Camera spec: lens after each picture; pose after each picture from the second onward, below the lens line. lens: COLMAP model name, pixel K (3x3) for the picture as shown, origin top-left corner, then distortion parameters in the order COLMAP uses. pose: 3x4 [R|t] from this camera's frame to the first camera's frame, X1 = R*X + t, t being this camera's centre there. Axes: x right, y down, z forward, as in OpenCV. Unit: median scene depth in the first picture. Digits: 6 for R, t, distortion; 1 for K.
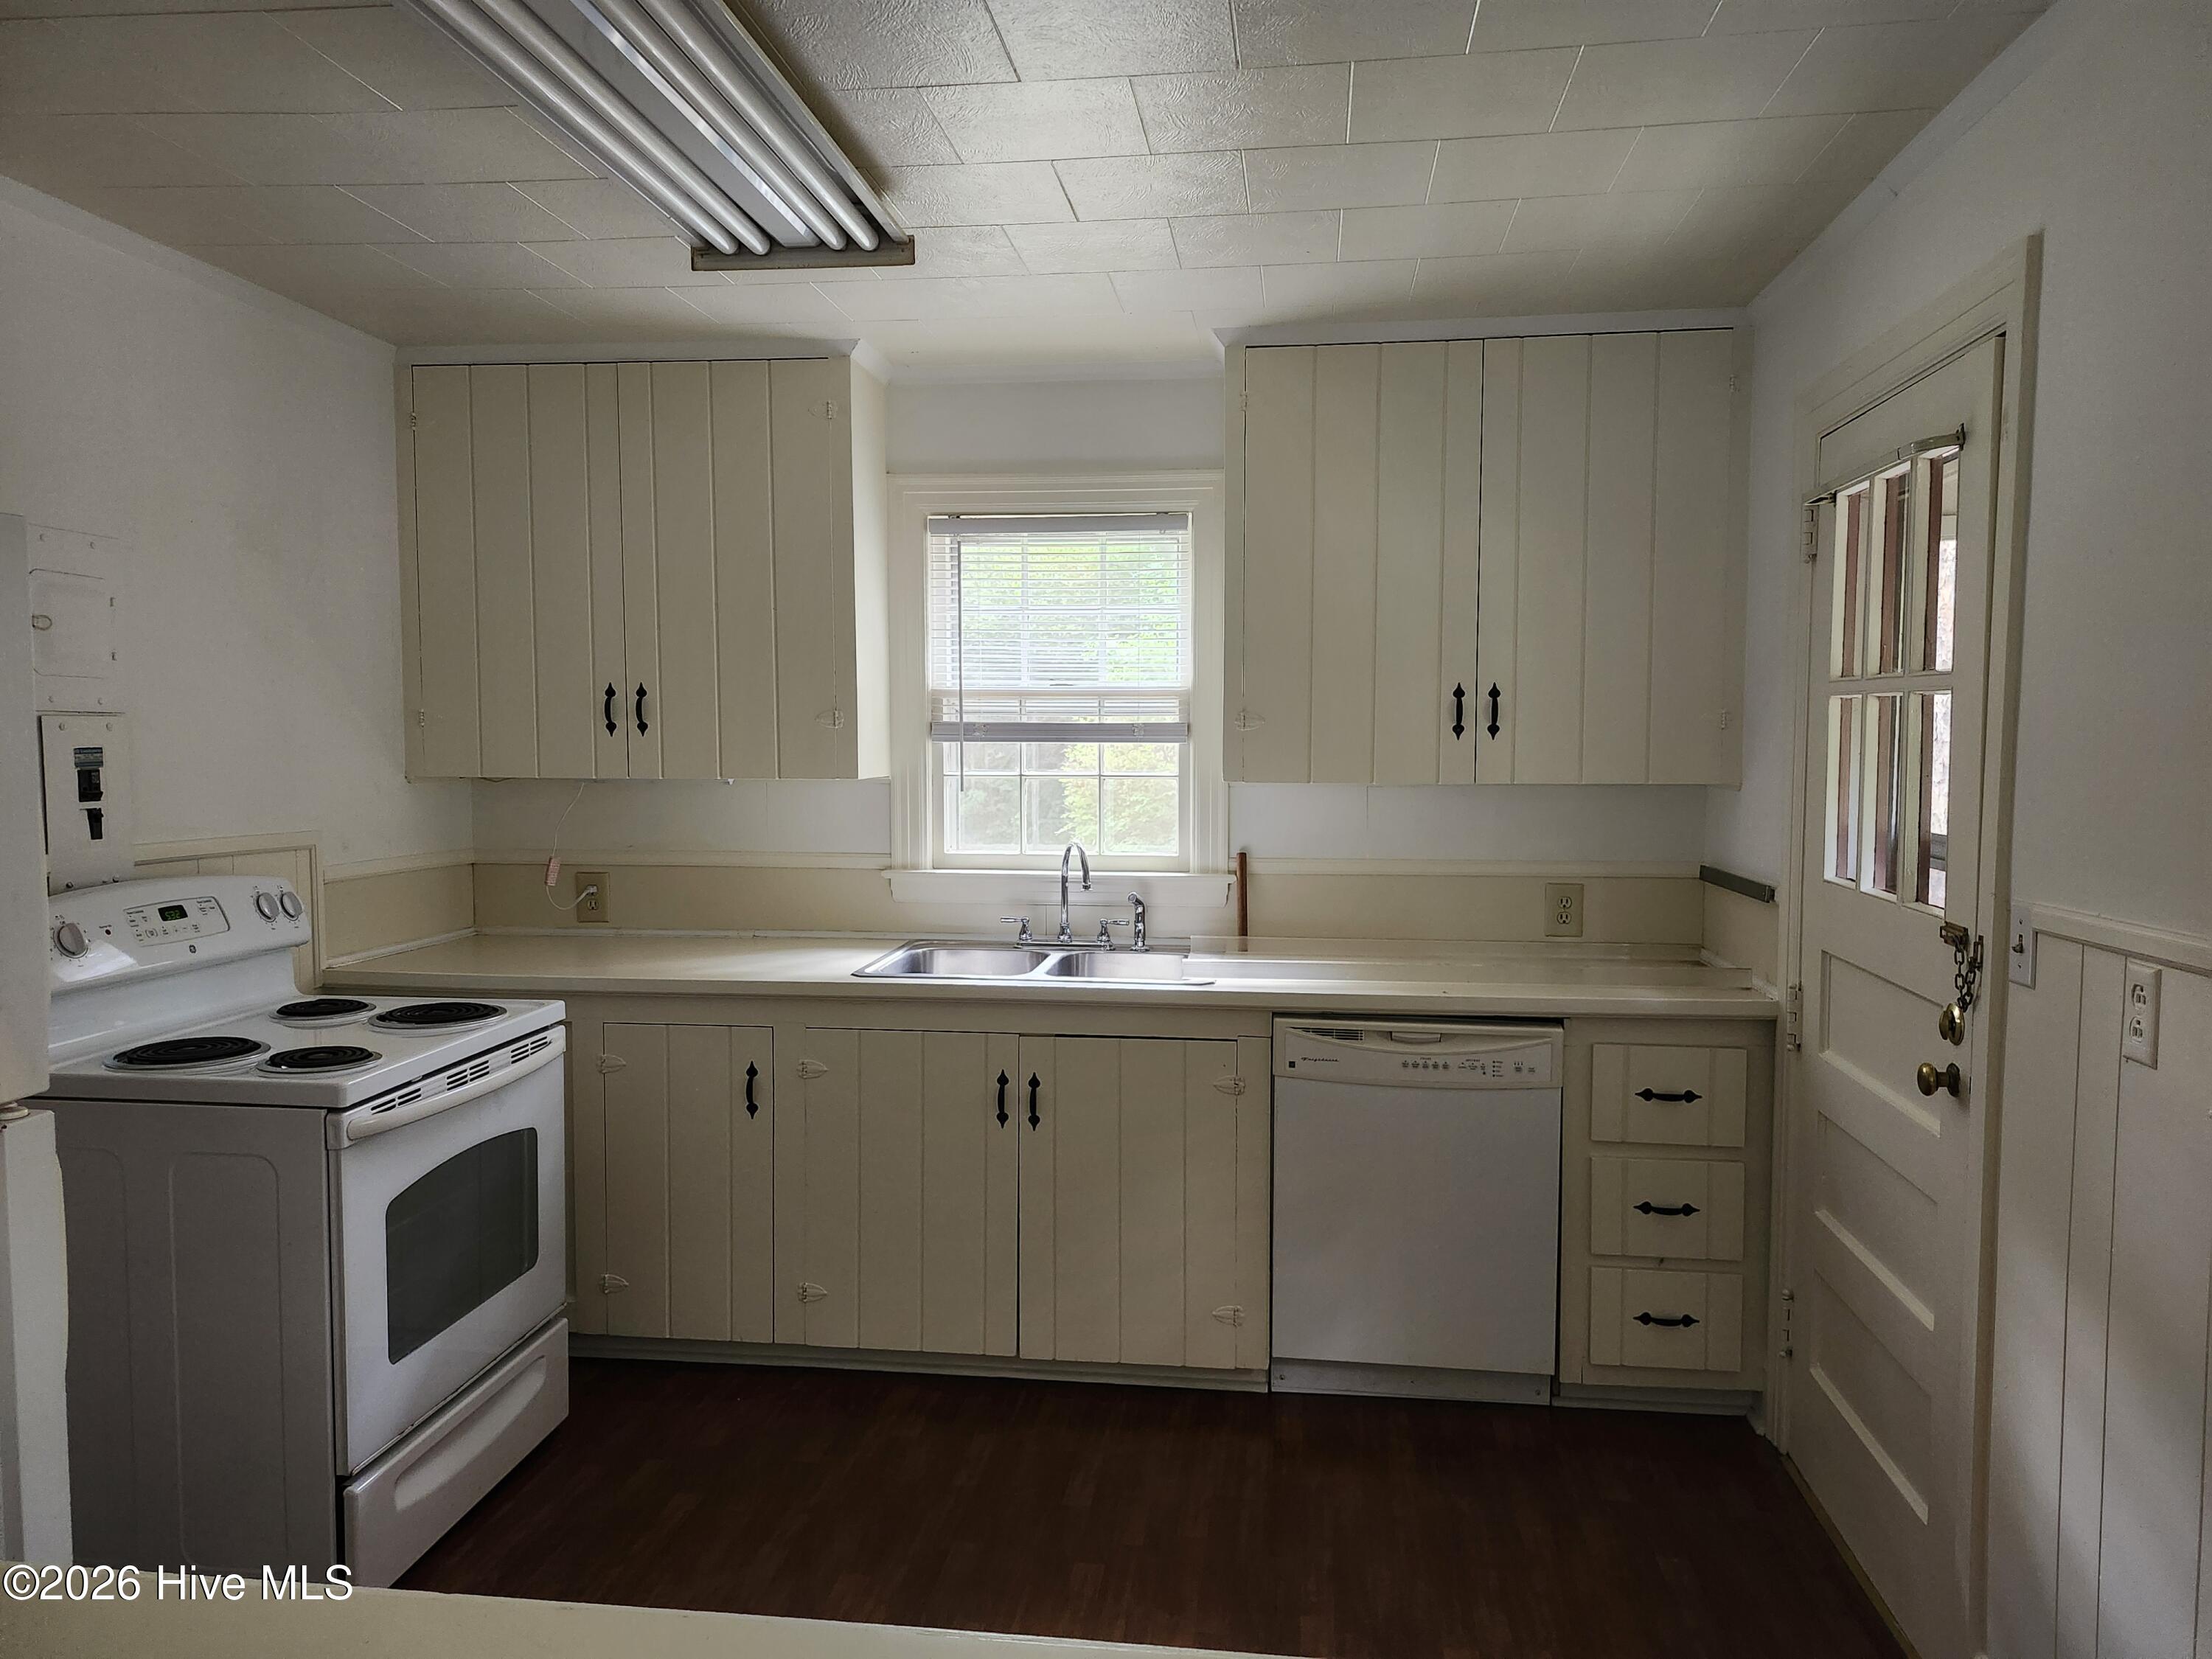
lens RADIAL K [[1517.5, 0, 1111.6], [0, 1517.5, 831.0], [0, 0, 1]] dist [0.091303, -0.082999]
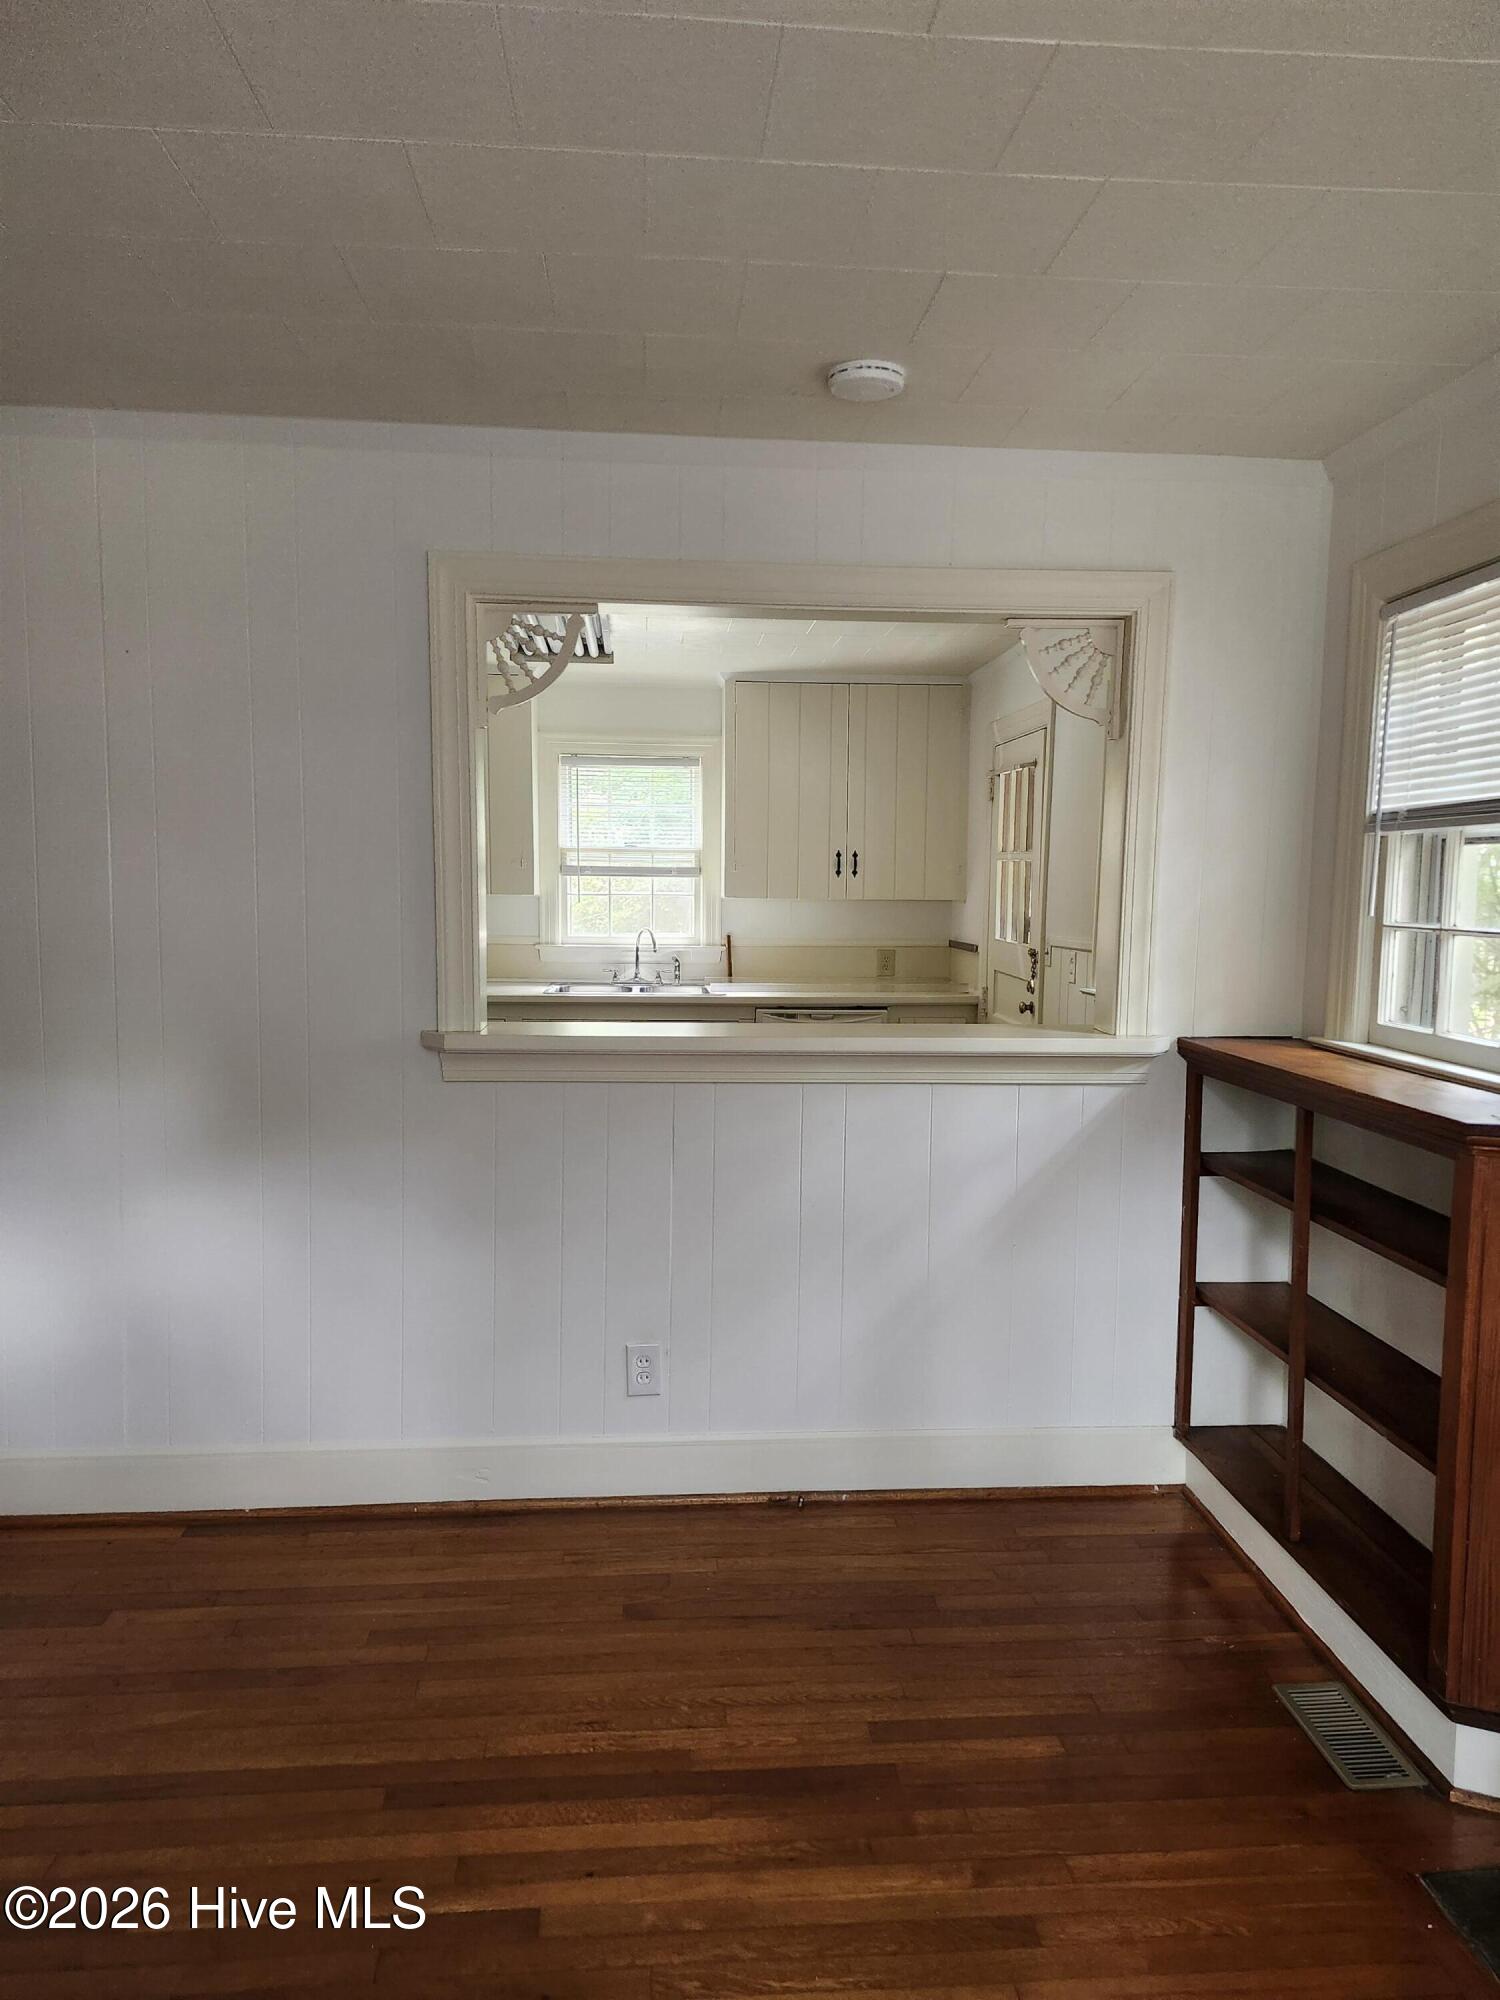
lens RADIAL K [[1372.1, 0, 765.1], [0, 1372.1, 993.0], [0, 0, 1]] dist [0.091303, -0.082999]
pose [[0.976391, -0.008601, 0.215839, -0.270463], [0.003619, 0.999718, 0.023465, 0.052306], [-0.215980, -0.022130, 0.976147, -0.793566]]
